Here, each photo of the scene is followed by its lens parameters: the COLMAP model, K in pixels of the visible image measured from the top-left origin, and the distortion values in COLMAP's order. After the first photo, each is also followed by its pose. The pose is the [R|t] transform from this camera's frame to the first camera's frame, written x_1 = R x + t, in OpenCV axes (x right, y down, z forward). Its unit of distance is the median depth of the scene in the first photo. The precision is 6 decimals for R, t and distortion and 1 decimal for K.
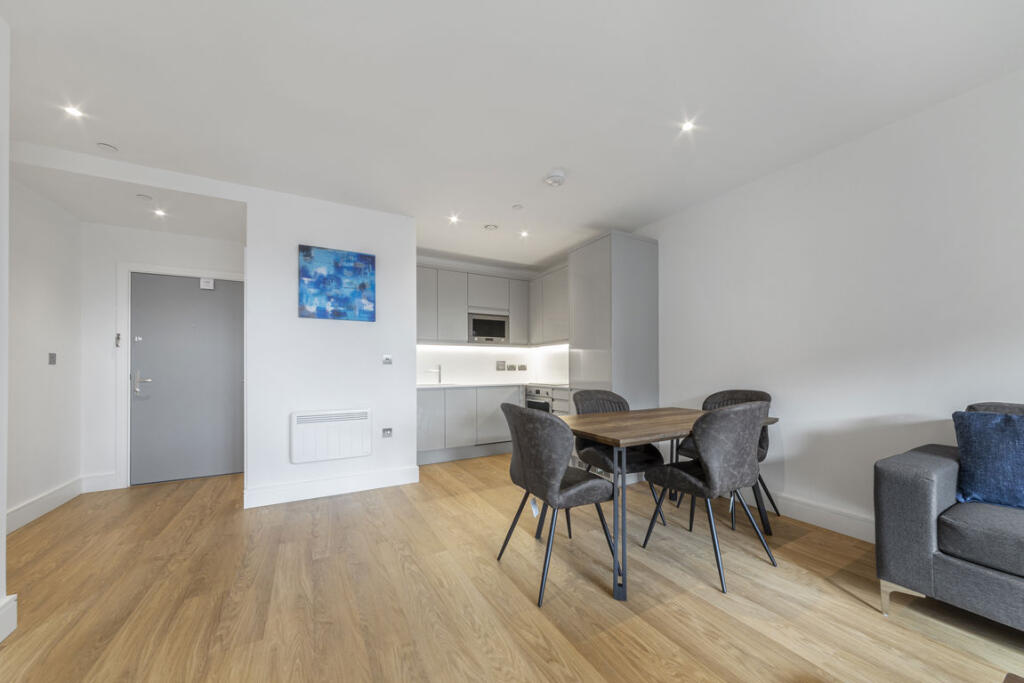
lens RADIAL K [[360.2, 0, 513.2], [0, 360.2, 363.4], [0, 0, 1]] dist [0.000199, 0.000002]
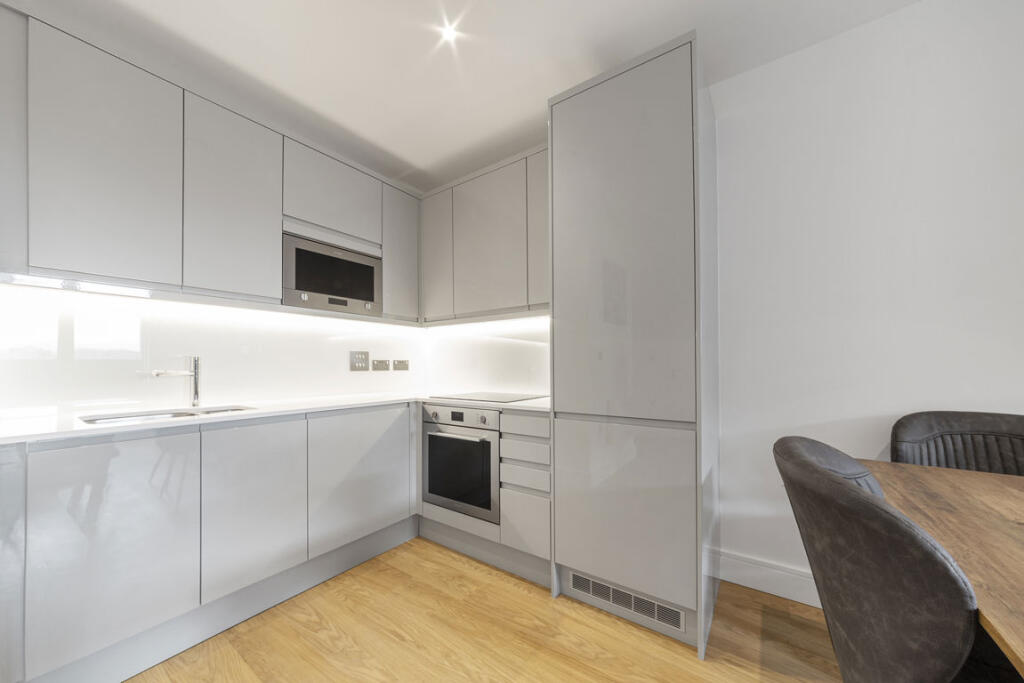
lens RADIAL K [[360.2, 0, 513.2], [0, 360.2, 363.4], [0, 0, 1]] dist [0.000199, 0.000002]
pose [[0.899722, 0.003379, 0.436451, -0.066018], [-0.006138, 0.999969, 0.004912, 0.006255], [-0.436421, -0.007098, 0.899715, 0.504411]]
